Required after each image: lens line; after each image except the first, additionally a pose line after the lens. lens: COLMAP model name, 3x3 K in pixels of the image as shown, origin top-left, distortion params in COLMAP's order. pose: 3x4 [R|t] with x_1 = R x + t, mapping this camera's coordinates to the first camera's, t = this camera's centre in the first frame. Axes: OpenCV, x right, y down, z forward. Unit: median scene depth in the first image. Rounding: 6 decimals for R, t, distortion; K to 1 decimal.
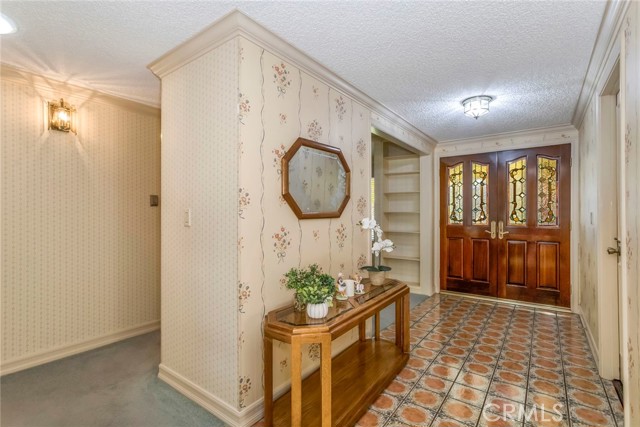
lens RADIAL K [[302.6, 0, 319.1], [0, 302.6, 215.0], [0, 0, 1]] dist [-0.002442, 0.011851]
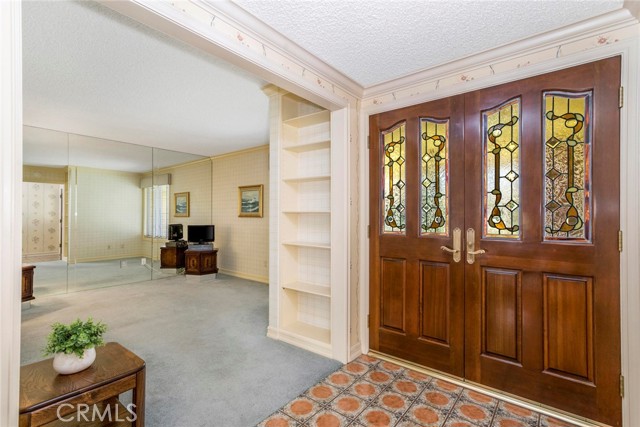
lens RADIAL K [[302.6, 0, 315.8], [0, 302.6, 213.9], [0, 0, 1]] dist [-0.002442, 0.011851]
pose [[0.999260, -0.001345, -0.038441, 0.349670], [0.001268, 0.999997, -0.002046, -0.004229], [0.038444, 0.001996, 0.999259, 0.468028]]
